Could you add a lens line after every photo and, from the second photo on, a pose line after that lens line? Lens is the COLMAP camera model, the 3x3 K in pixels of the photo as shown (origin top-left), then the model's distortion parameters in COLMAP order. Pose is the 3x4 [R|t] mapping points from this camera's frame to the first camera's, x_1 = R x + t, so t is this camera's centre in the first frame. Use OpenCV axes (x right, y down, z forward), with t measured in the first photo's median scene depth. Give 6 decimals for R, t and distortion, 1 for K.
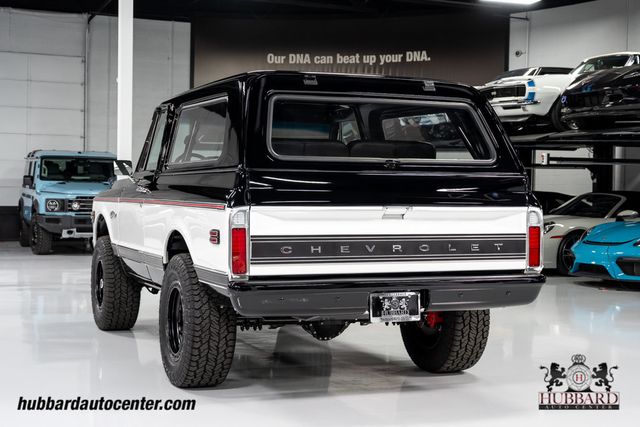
lens RADIAL K [[985.3, 0, 320.0], [0, 985.3, 213.5], [0, 0, 1]] dist [-0.003475, 0.049126]
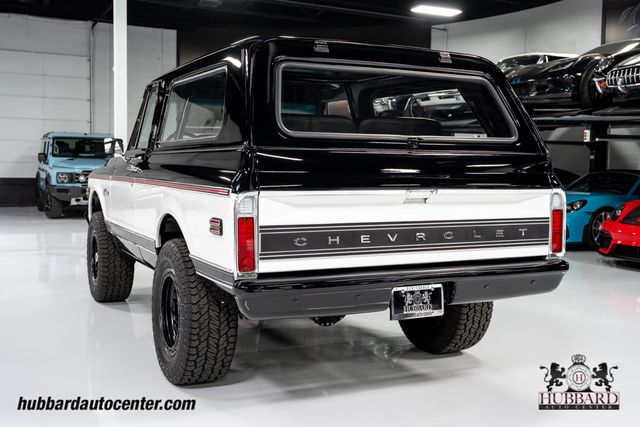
lens RADIAL K [[710.8, 0, 320.0], [0, 710.8, 213.5], [0, 0, 1]] dist [-0.008440, -0.009538]
pose [[0.997624, -0.004270, 0.068758, -0.053694], [0.001075, 0.998920, 0.046440, -0.014744], [-0.068882, -0.046256, 0.996552, 0.343885]]
